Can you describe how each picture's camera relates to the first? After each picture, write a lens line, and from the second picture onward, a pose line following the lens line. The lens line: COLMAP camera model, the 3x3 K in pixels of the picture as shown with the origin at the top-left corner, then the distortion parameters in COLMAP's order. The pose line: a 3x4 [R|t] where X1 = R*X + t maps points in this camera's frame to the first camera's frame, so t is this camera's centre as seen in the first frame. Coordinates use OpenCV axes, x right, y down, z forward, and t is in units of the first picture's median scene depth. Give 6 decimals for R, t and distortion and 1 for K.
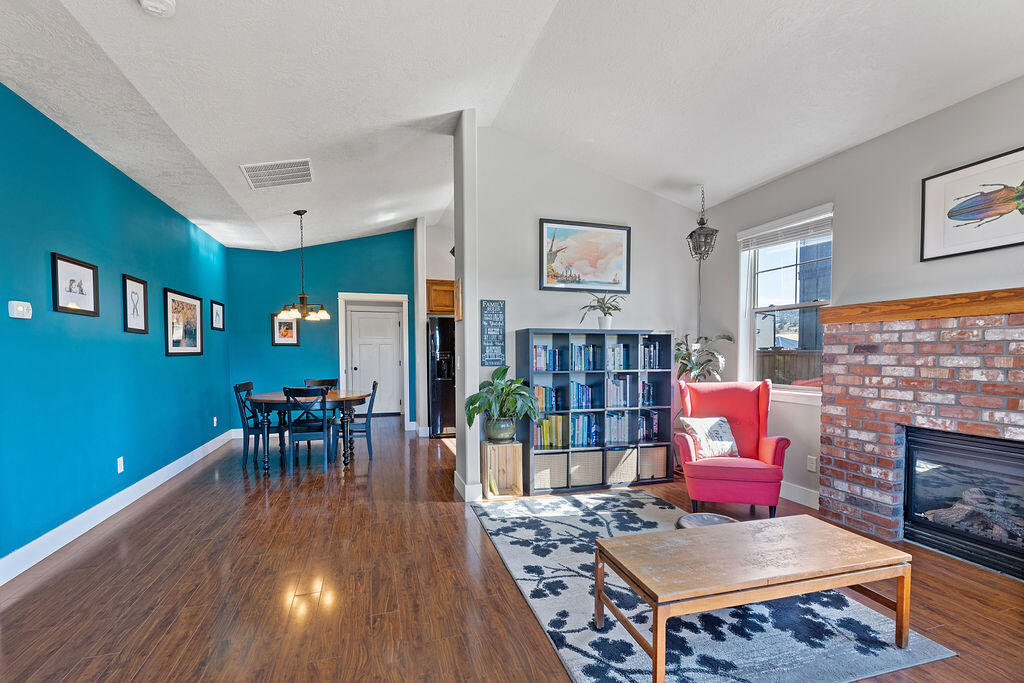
lens RADIAL K [[451.6, 0, 507.9], [0, 451.6, 369.3], [0, 0, 1]] dist [-0.000985, -0.000874]
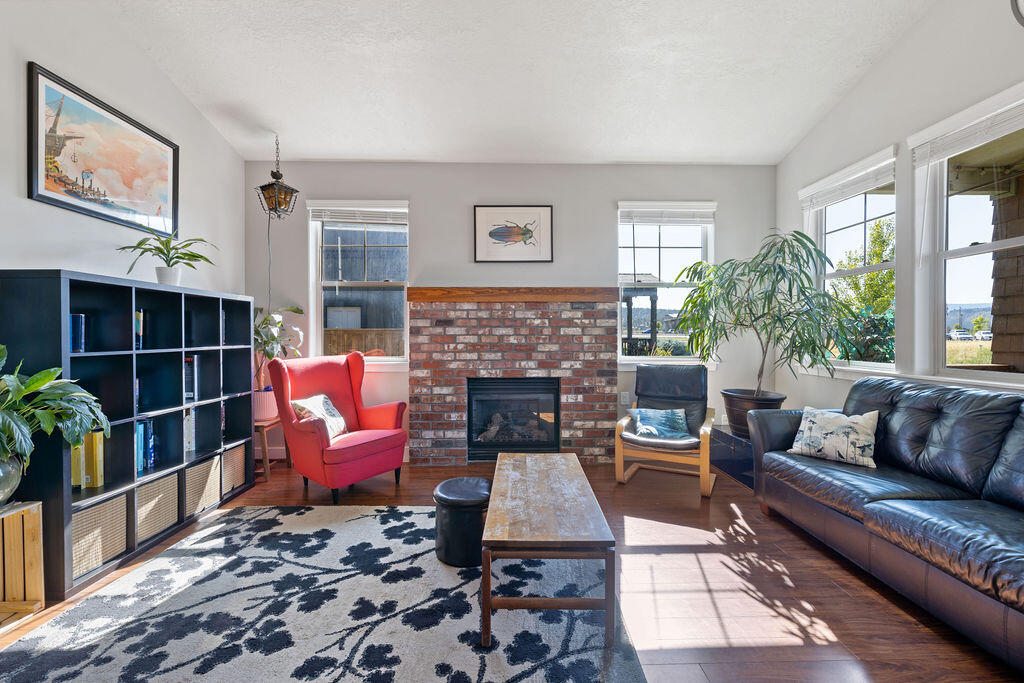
lens RADIAL K [[442.5, 0, 511.9], [0, 442.5, 336.5], [0, 0, 1]] dist [-0.000718, -0.001609]
pose [[0.269942, -0.005171, 0.962863, -0.336157], [0.037501, 0.999283, -0.005147, 0.007181], [-0.962146, 0.037497, 0.269942, 0.426996]]
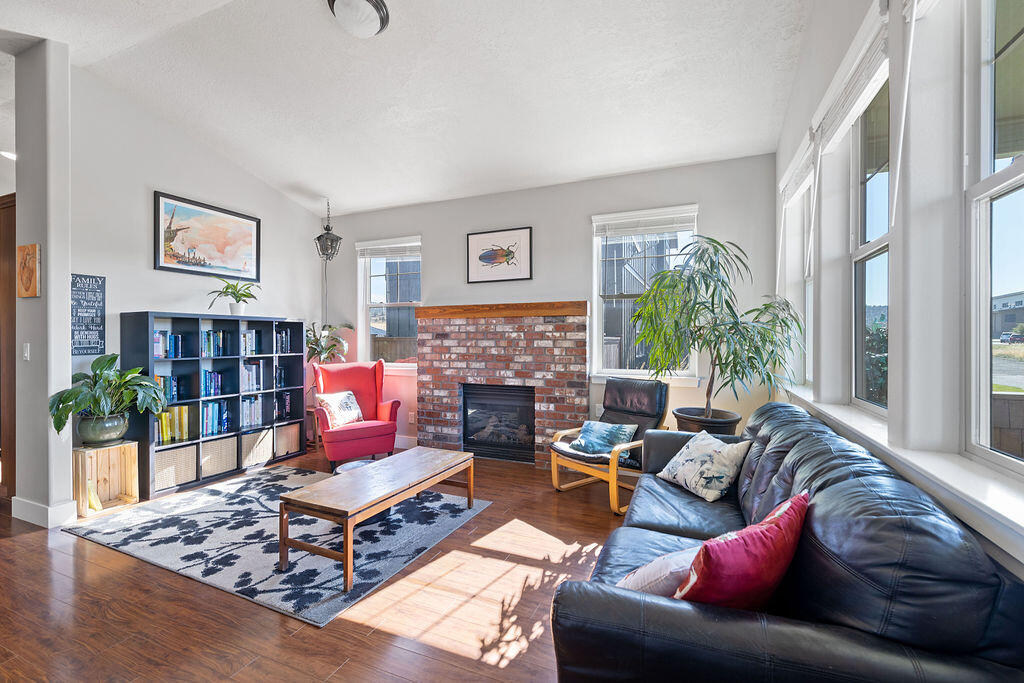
lens RADIAL K [[442.5, 0, 512.1], [0, 442.5, 337.3], [0, 0, 1]] dist [-0.000718, -0.001609]
pose [[0.647491, 0.002285, 0.762070, -0.175625], [0.028966, 0.999199, -0.027607, 0.007236], [-0.761523, 0.039950, 0.646906, -0.135989]]
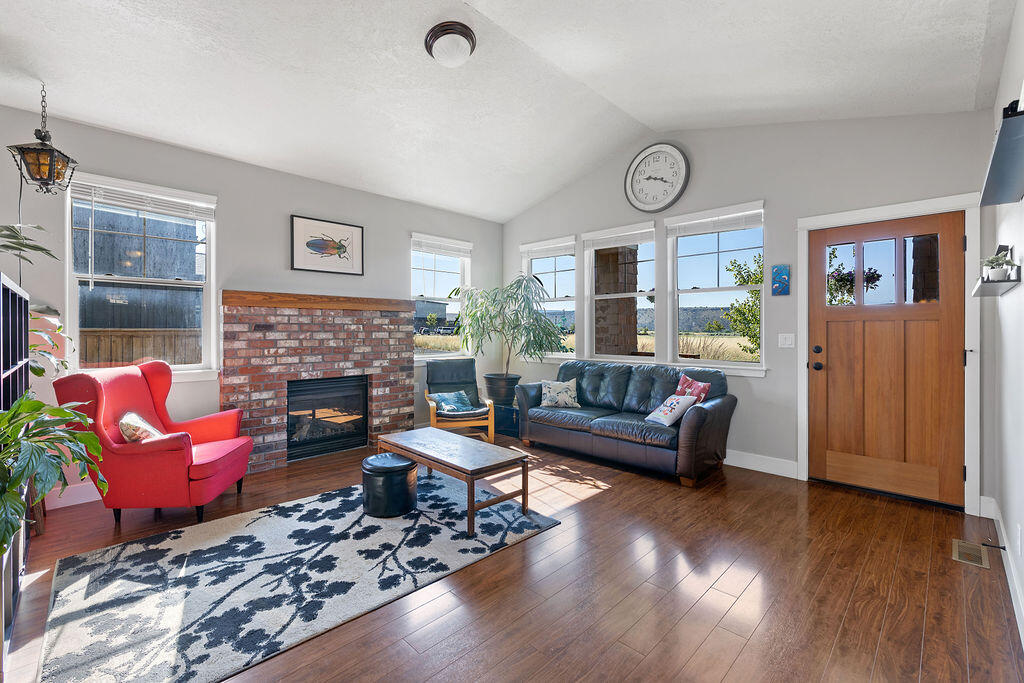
lens RADIAL K [[451.6, 0, 515.4], [0, 451.6, 329.6], [0, 0, 1]] dist [-0.000985, -0.000874]
pose [[-0.486112, 0.003731, 0.873889, -0.613626], [0.034149, 0.999308, 0.014730, -0.030123], [-0.873229, 0.037002, -0.485903, 0.901542]]
